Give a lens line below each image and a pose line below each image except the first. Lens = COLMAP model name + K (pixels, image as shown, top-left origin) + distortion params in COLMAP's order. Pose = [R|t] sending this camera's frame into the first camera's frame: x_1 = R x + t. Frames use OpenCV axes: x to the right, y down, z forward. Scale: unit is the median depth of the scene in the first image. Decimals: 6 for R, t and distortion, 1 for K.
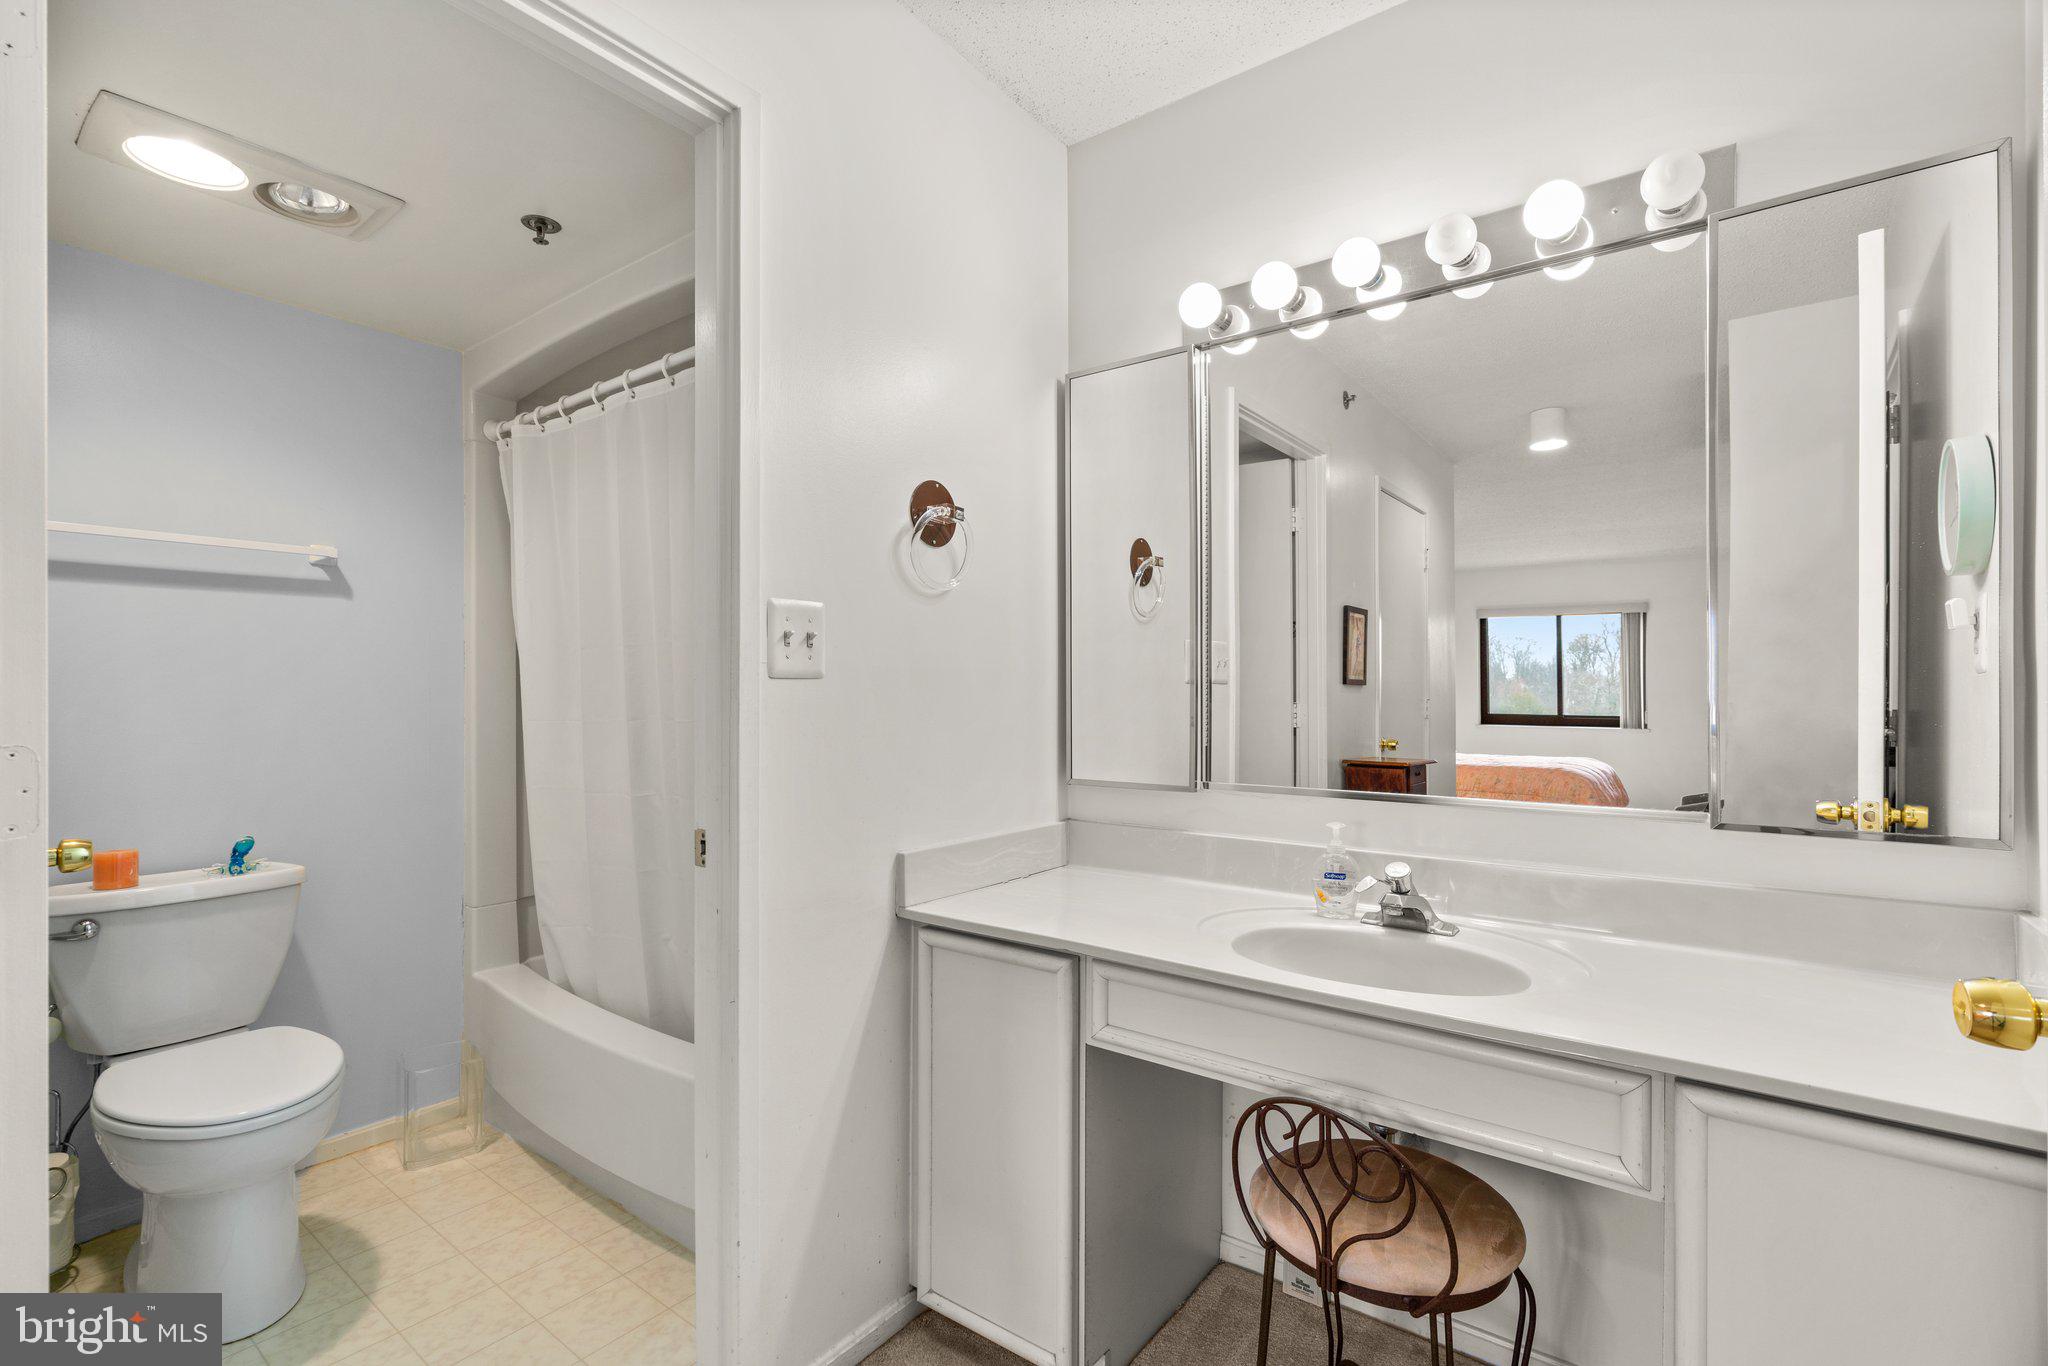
lens RADIAL K [[922.8, 0, 1015.6], [0, 922.8, 692.6], [0, 0, 1]] dist [-0.013913, 0.004805]
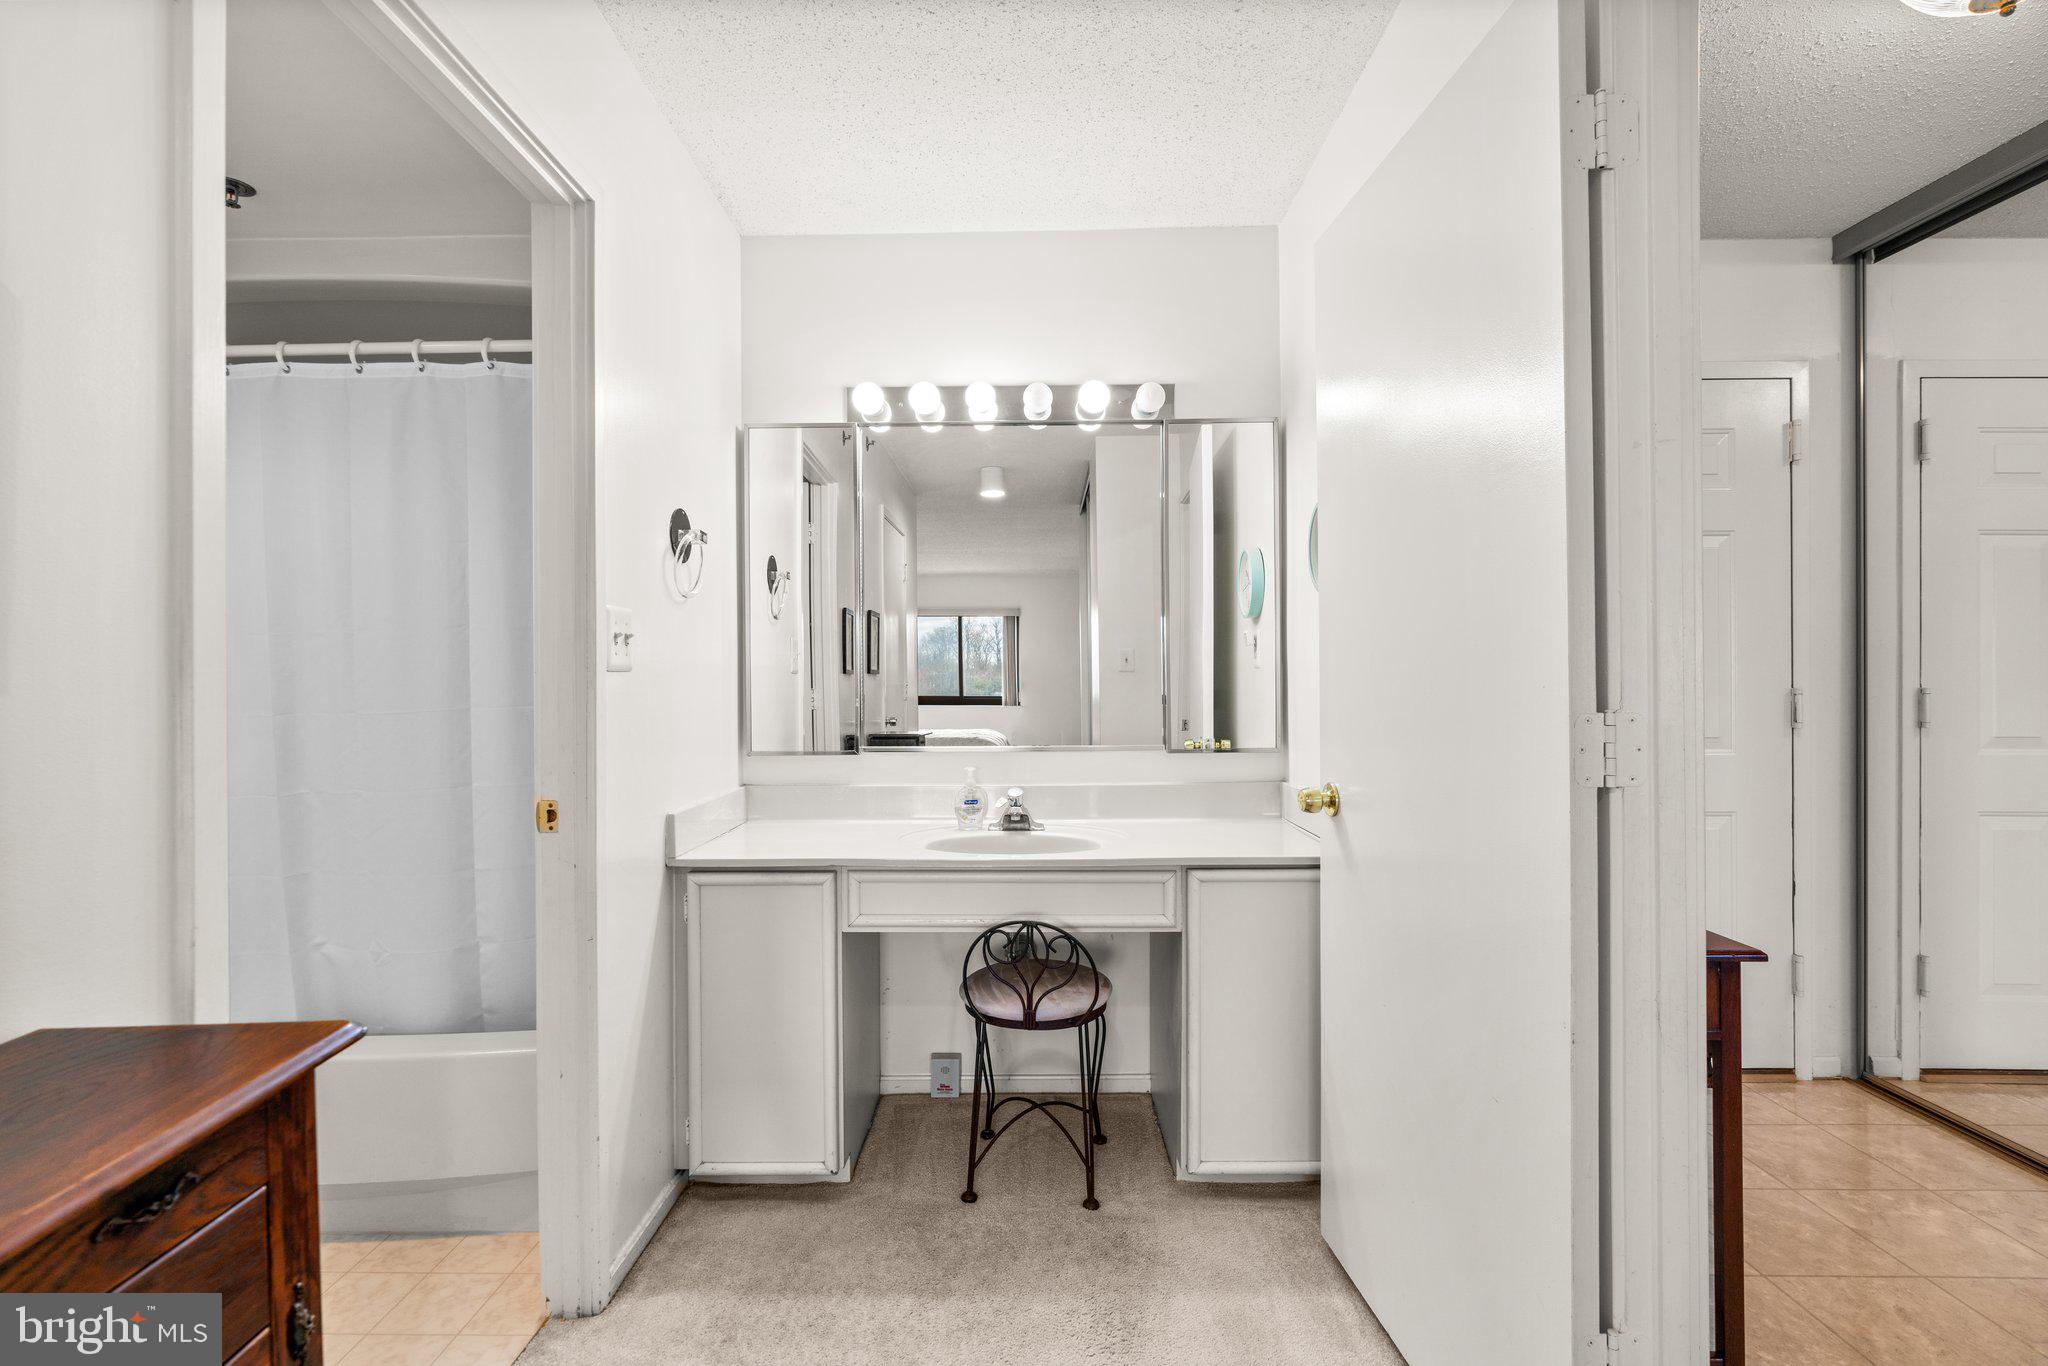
lens RADIAL K [[922.8, 0, 1022.8], [0, 922.8, 673.5], [0, 0, 1]] dist [-0.013913, 0.004805]
pose [[0.799477, -0.001514, 0.600695, -0.485468], [0.005149, 0.999977, -0.004333, -0.004008], [-0.600675, 0.006557, 0.799466, -0.257026]]
